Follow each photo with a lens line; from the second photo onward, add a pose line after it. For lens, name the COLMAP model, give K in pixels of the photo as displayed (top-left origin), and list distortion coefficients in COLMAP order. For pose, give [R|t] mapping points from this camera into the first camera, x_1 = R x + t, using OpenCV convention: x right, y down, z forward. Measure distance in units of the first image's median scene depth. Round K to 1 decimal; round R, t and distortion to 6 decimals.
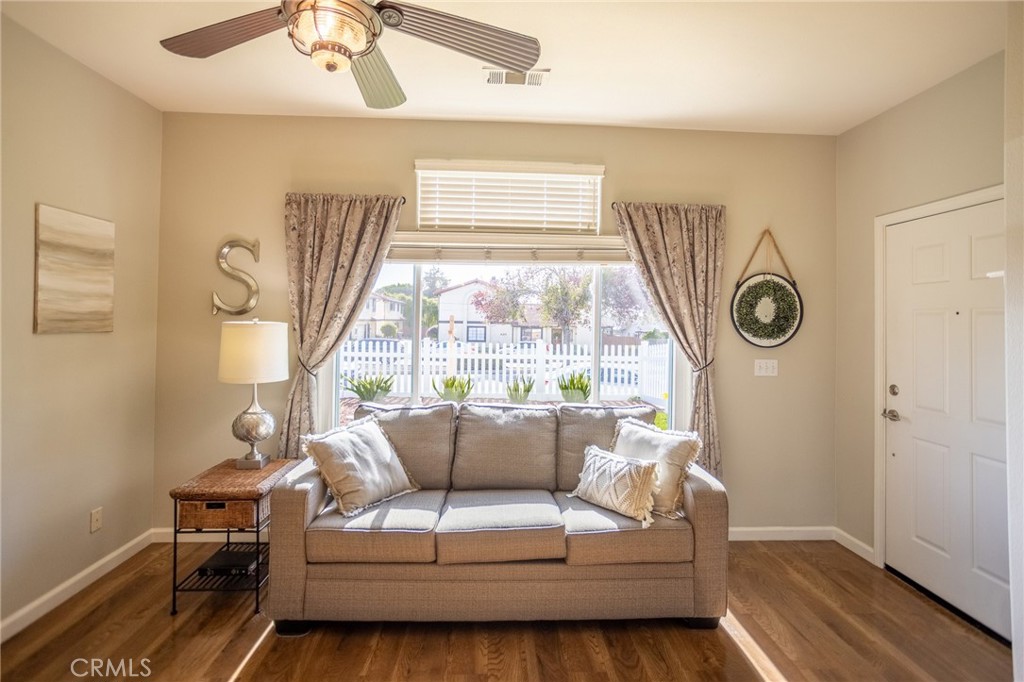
lens RADIAL K [[490.9, 0, 501.9], [0, 490.9, 315.8], [0, 0, 1]] dist [-0.042607, 0.027476]
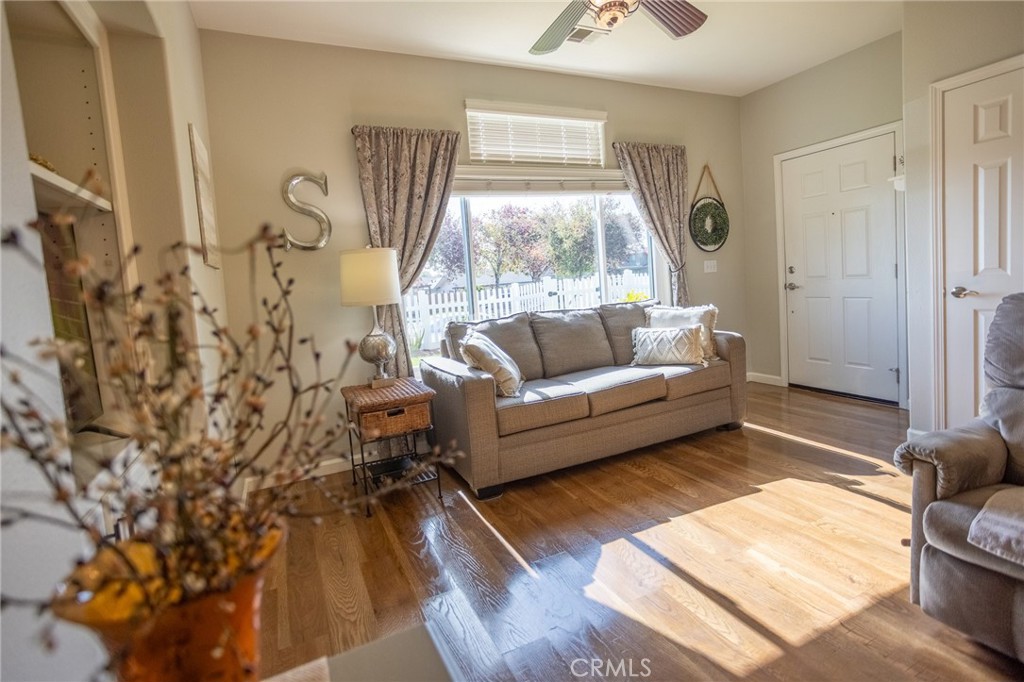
lens RADIAL K [[490.9, 0, 501.9], [0, 490.9, 315.8], [0, 0, 1]] dist [-0.042607, 0.027476]
pose [[0.921475, -0.113317, 0.371542, -0.583443], [0.084539, 0.992079, 0.092908, 0.072724], [-0.379127, -0.054203, 0.923756, -0.075297]]
